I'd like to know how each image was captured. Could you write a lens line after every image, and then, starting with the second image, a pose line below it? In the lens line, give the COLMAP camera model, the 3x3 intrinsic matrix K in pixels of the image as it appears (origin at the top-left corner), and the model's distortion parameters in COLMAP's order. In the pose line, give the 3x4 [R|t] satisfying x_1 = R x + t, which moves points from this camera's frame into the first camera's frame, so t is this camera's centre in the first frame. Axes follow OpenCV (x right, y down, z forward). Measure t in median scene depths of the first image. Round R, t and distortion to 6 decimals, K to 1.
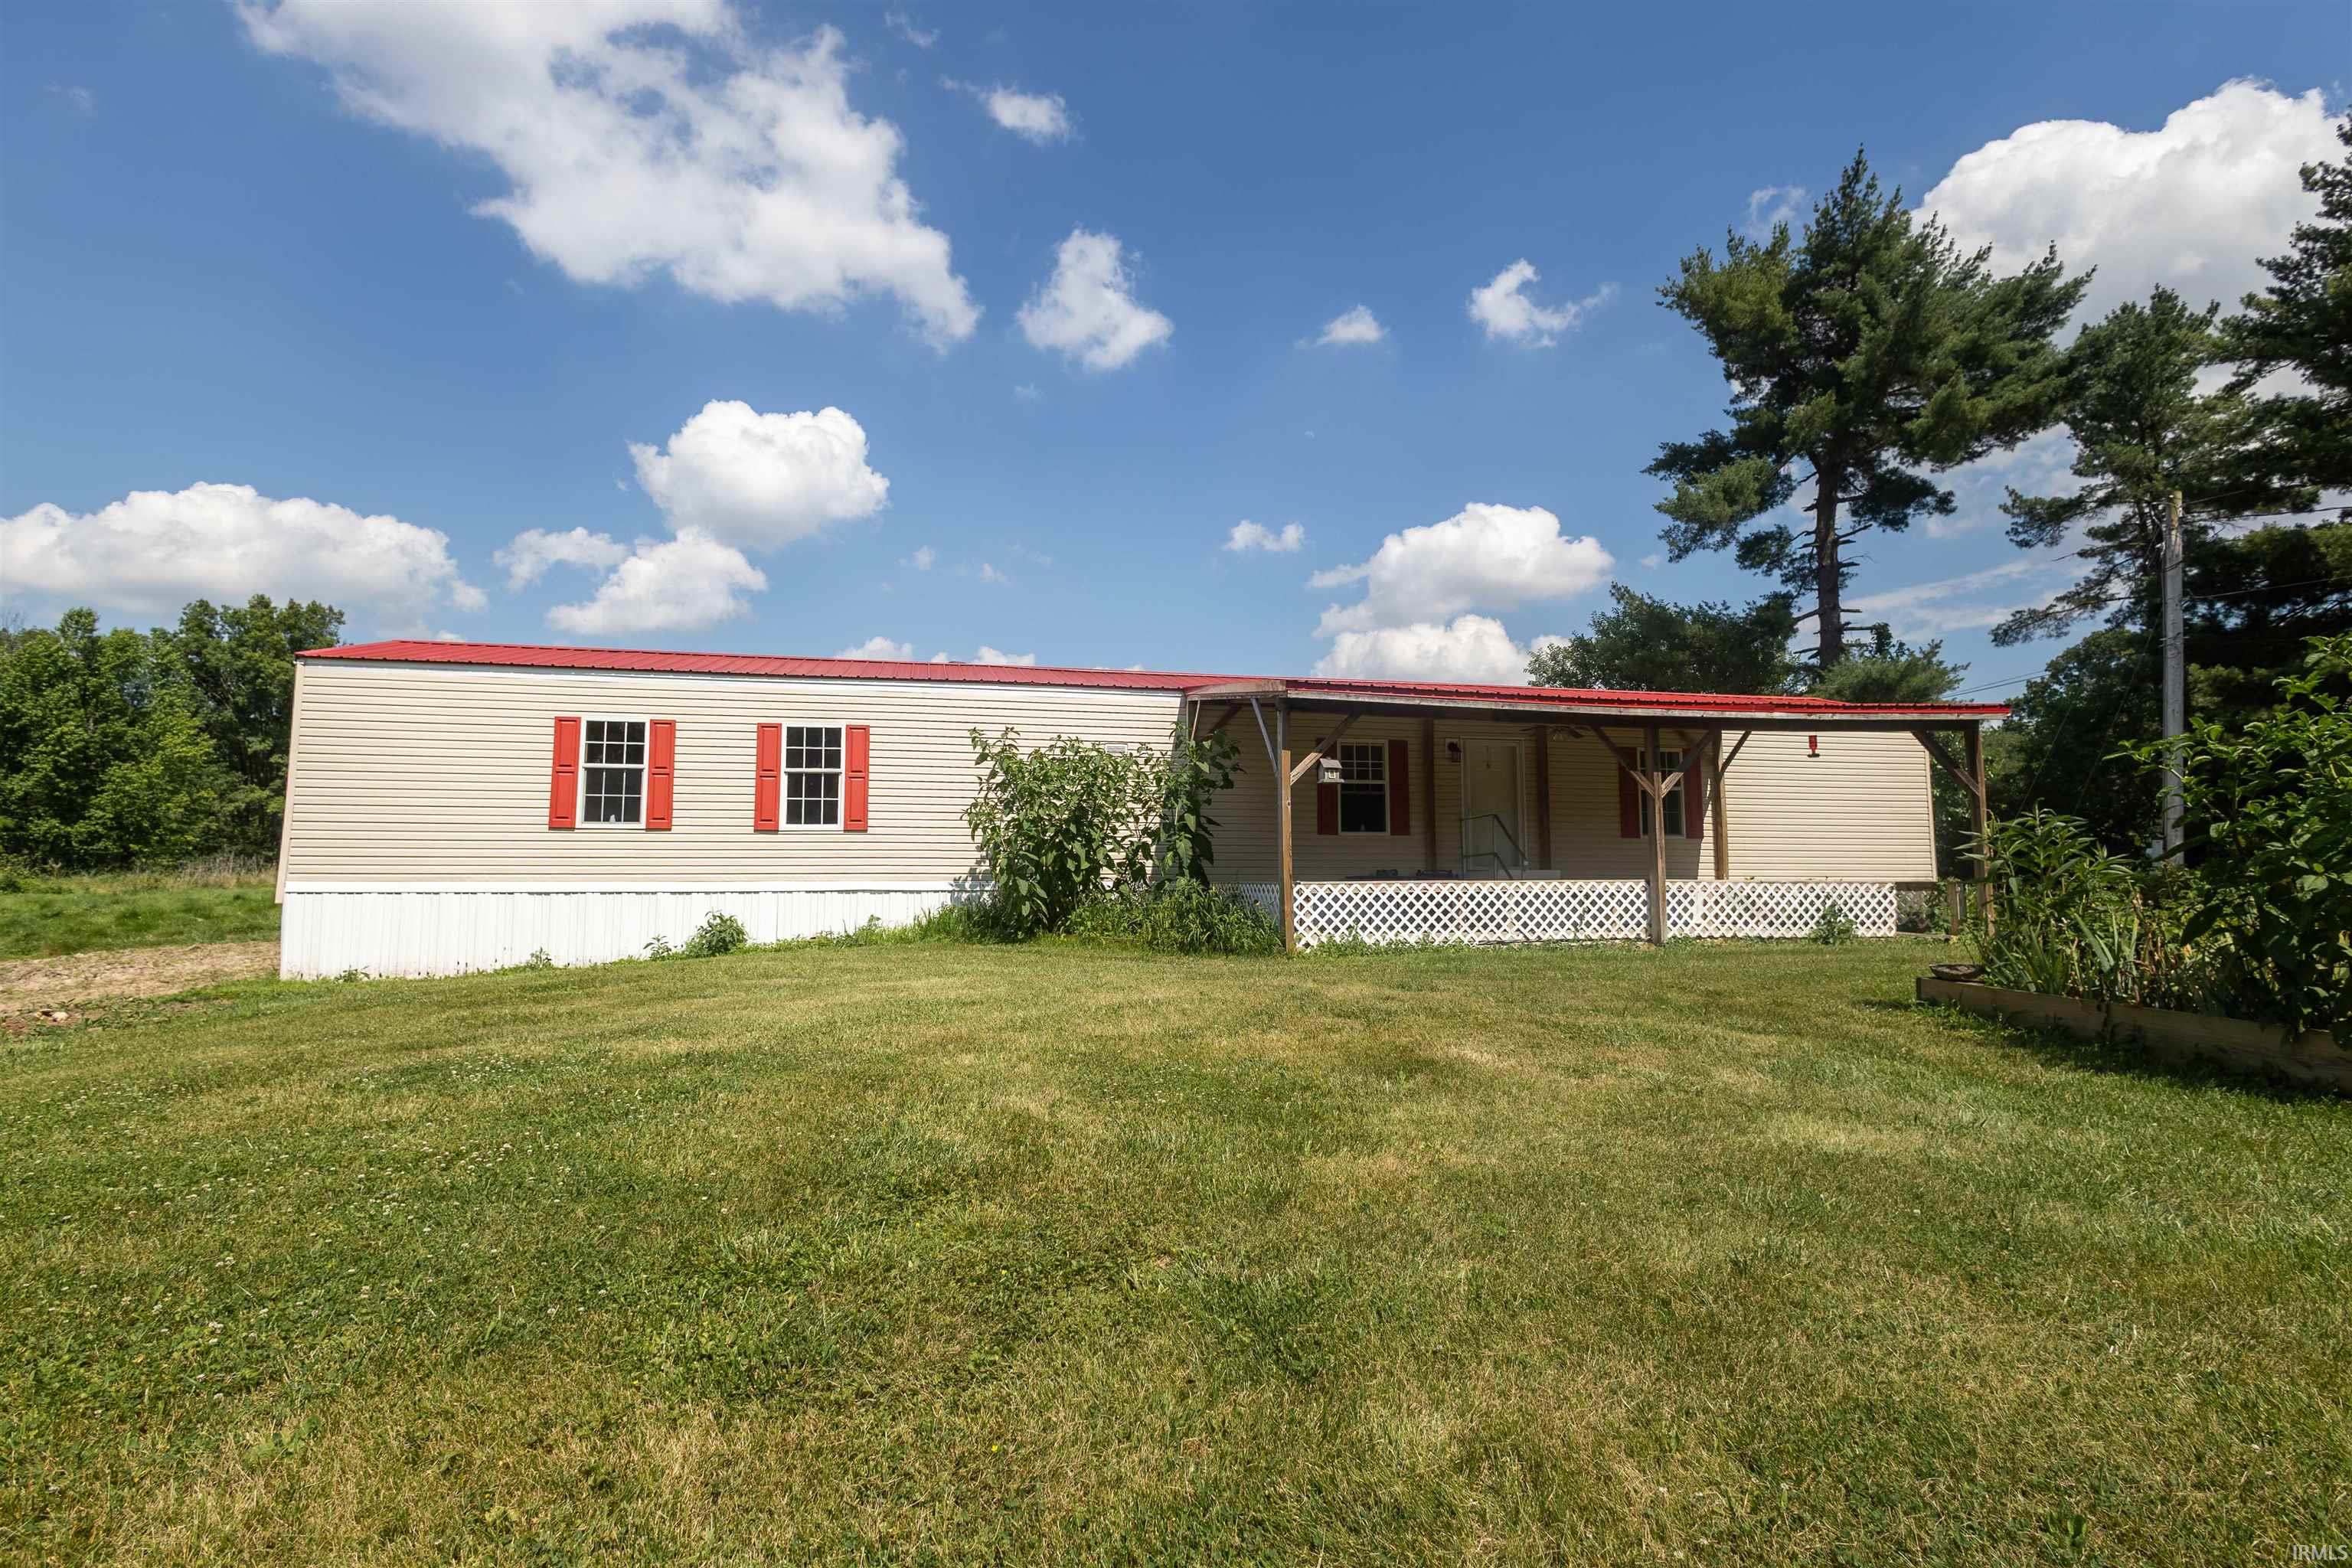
lens RADIAL K [[1108.7, 0, 1176.0], [0, 1108.7, 784.0], [0, 0, 1]] dist [0.018773, -0.000231]
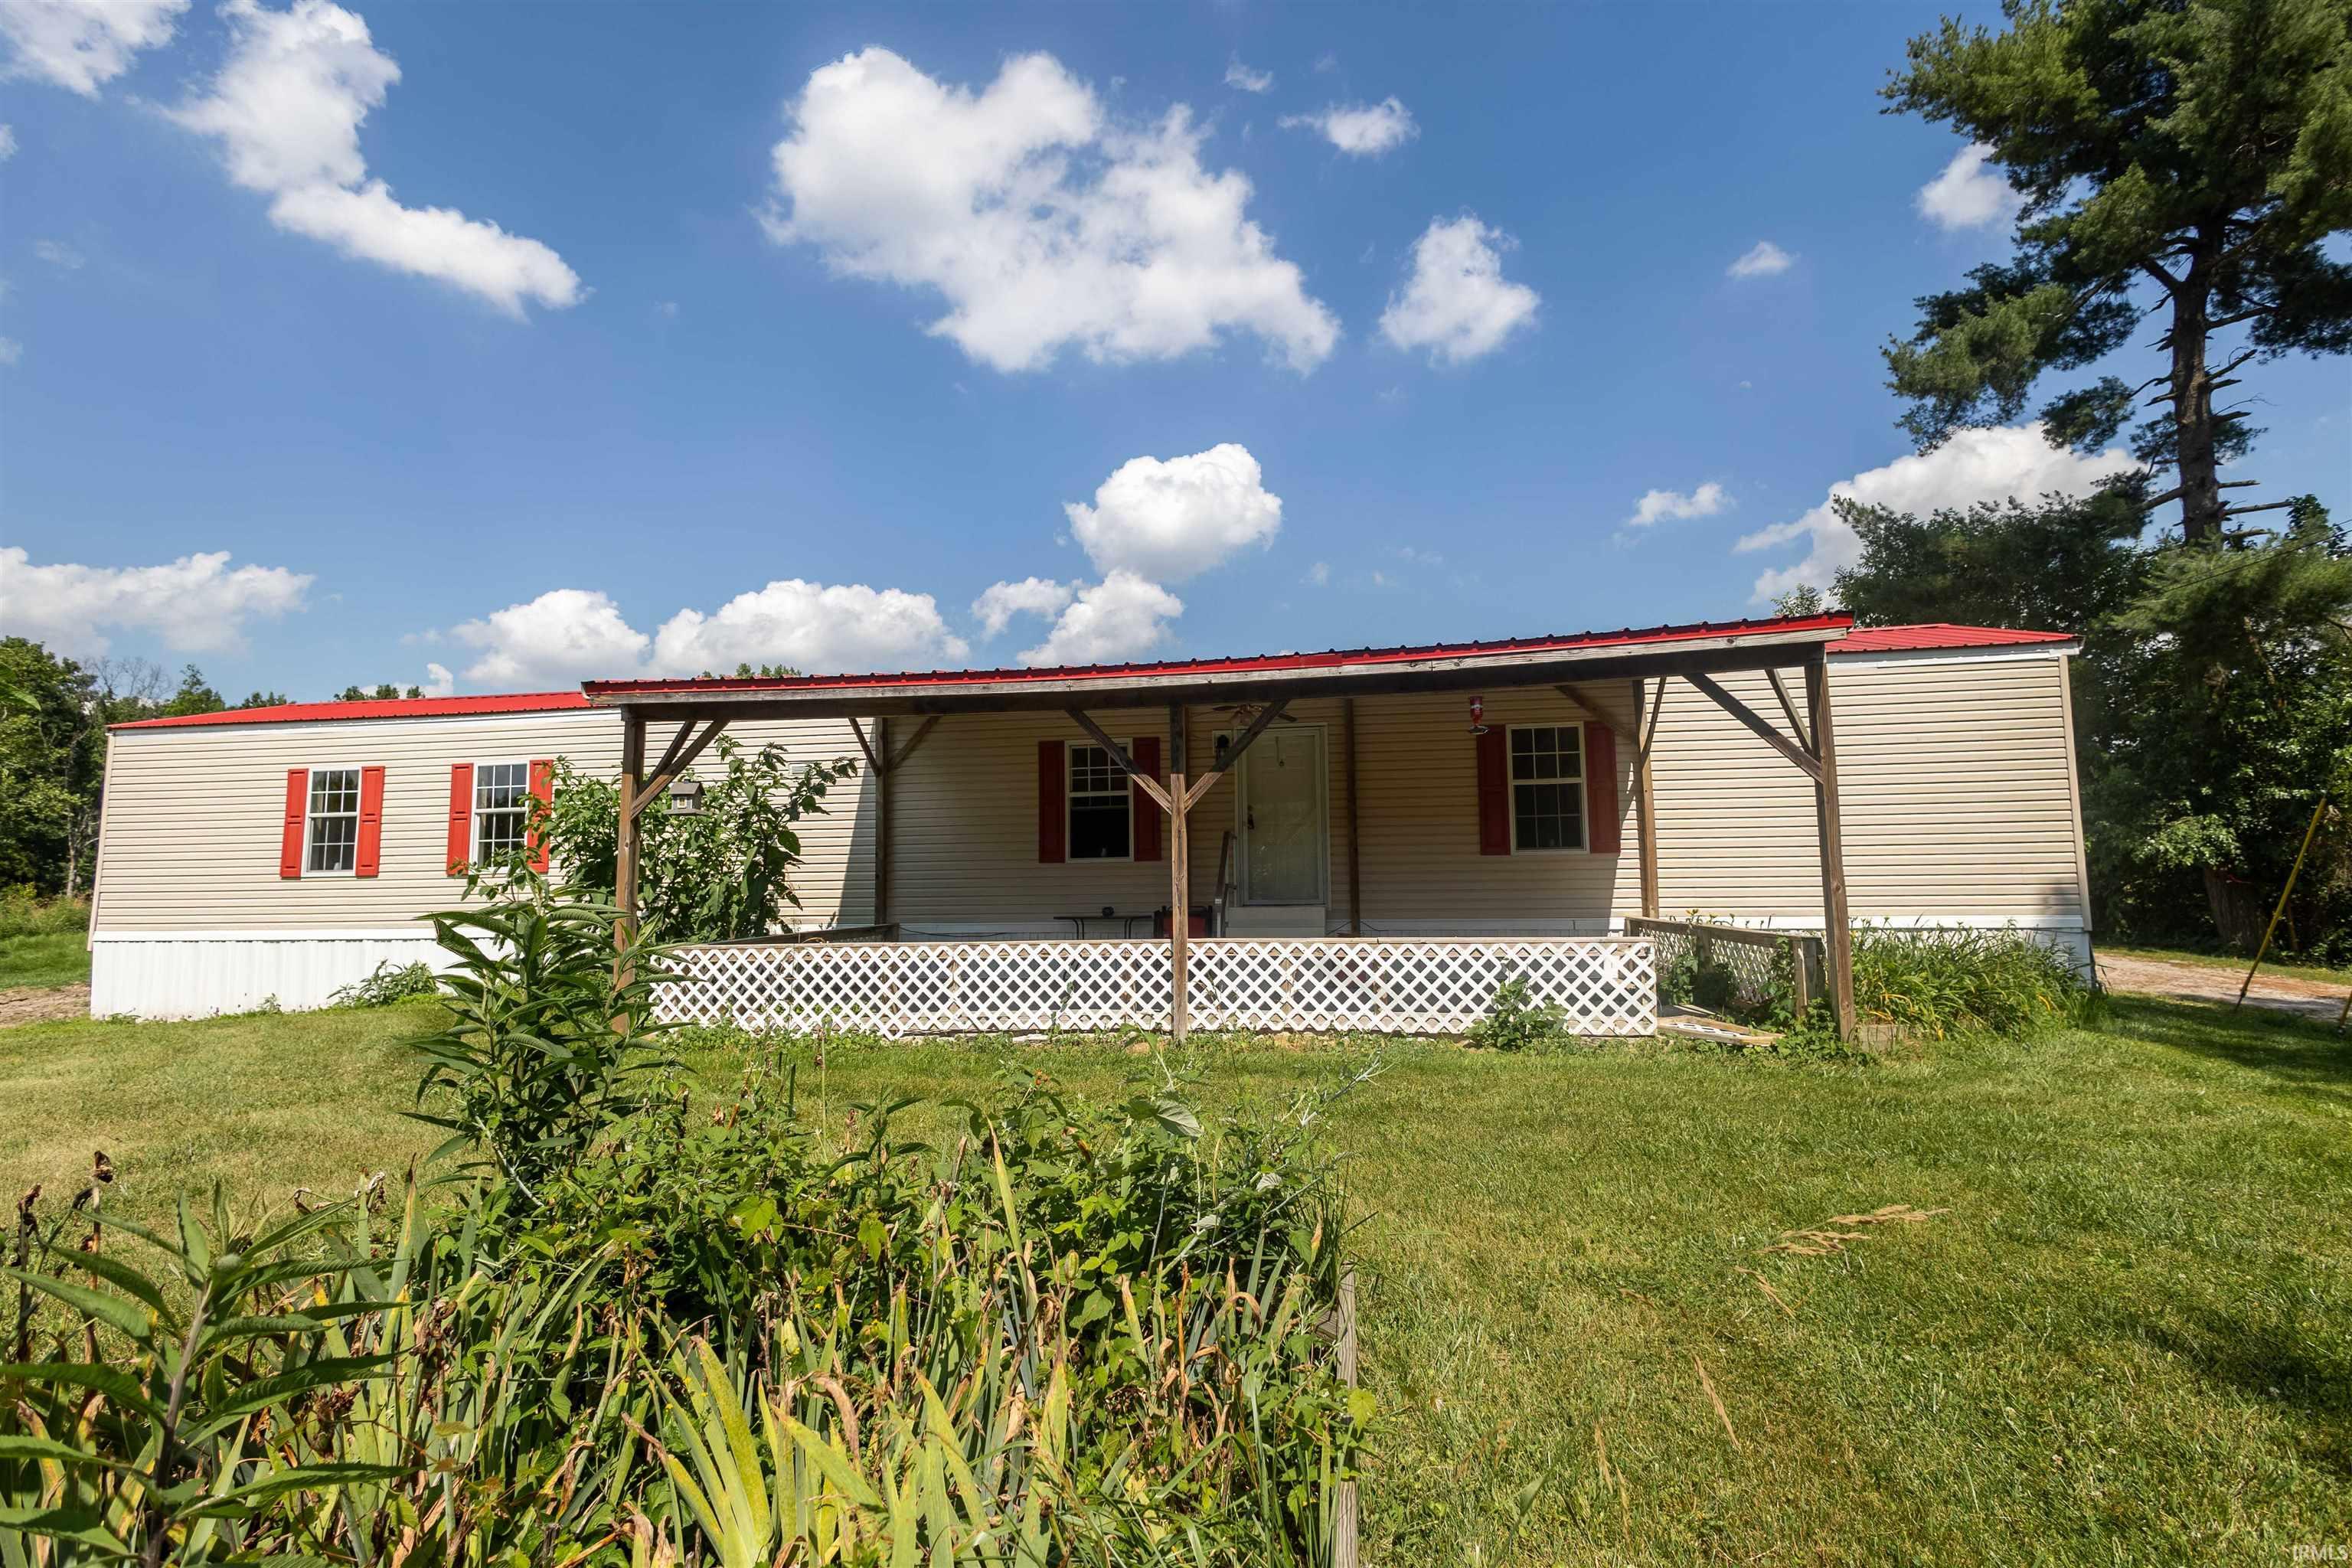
lens RADIAL K [[1065.3, 0, 1175.9], [0, 1065.3, 775.1], [0, 0, 1]] dist [0.019529, 0.000130]
pose [[0.928080, -0.050038, -0.369004, 0.236797], [0.047554, 0.998743, -0.015829, -0.000066], [0.369333, -0.002857, 0.929293, 0.151155]]
